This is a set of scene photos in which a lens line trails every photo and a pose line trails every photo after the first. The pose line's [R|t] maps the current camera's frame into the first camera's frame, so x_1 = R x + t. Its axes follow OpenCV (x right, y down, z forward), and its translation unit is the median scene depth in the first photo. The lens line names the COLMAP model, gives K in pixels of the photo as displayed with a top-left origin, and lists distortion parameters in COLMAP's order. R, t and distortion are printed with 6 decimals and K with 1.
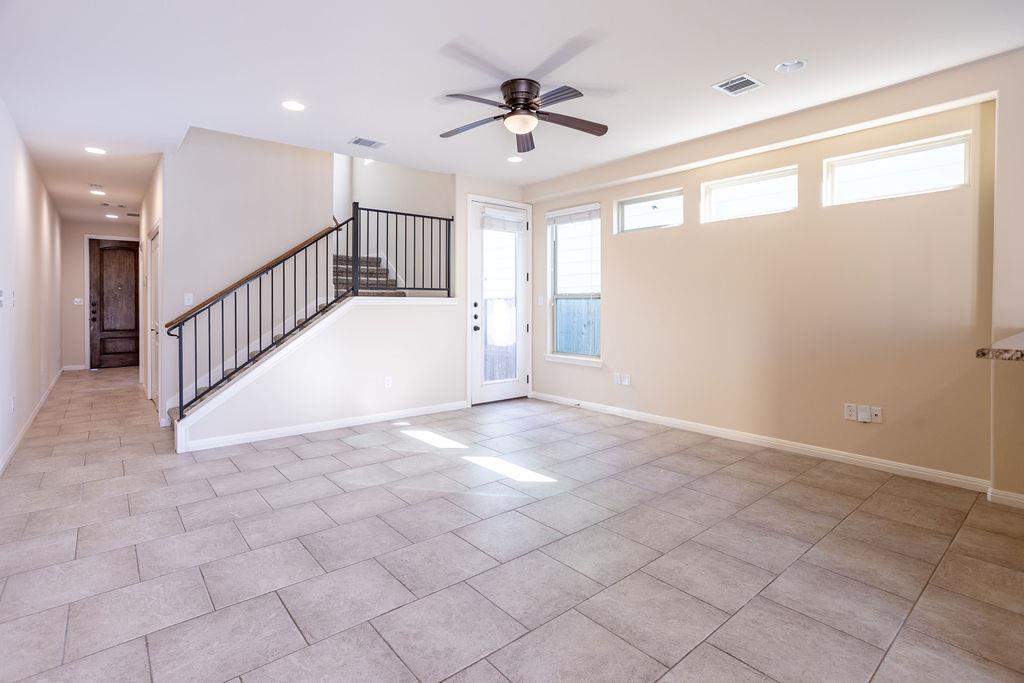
lens RADIAL K [[482.5, 0, 550.8], [0, 482.5, 304.9], [0, 0, 1]] dist [-0.030722, 0.014512]
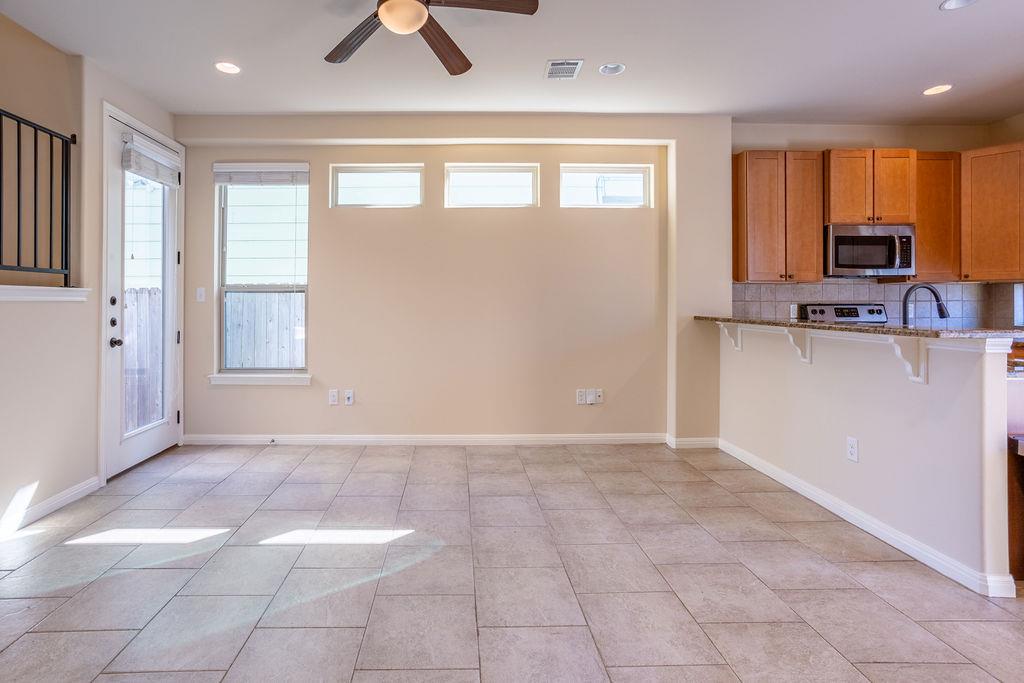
lens RADIAL K [[500.7, 0, 460.8], [0, 500.7, 296.9], [0, 0, 1]] dist [-0.024219, 0.008569]
pose [[0.680381, 0.003163, 0.732851, -0.338060], [0.003013, 0.999970, -0.007114, -0.000049], [-0.732852, 0.007048, 0.680352, 0.339656]]
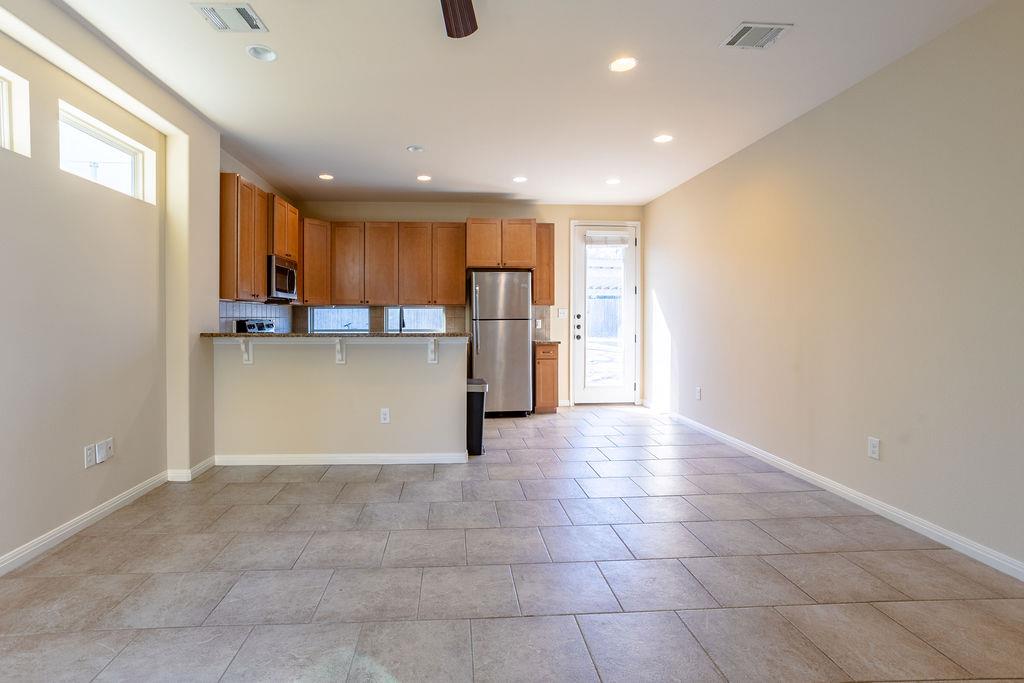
lens RADIAL K [[482.5, 0, 485.5], [0, 482.5, 322.5], [0, 0, 1]] dist [-0.030722, 0.014512]
pose [[-0.759017, -0.008302, 0.651018, -0.282159], [-0.001243, 0.999935, 0.011302, 0.001454], [-0.651070, 0.007769, -0.758978, 0.936193]]
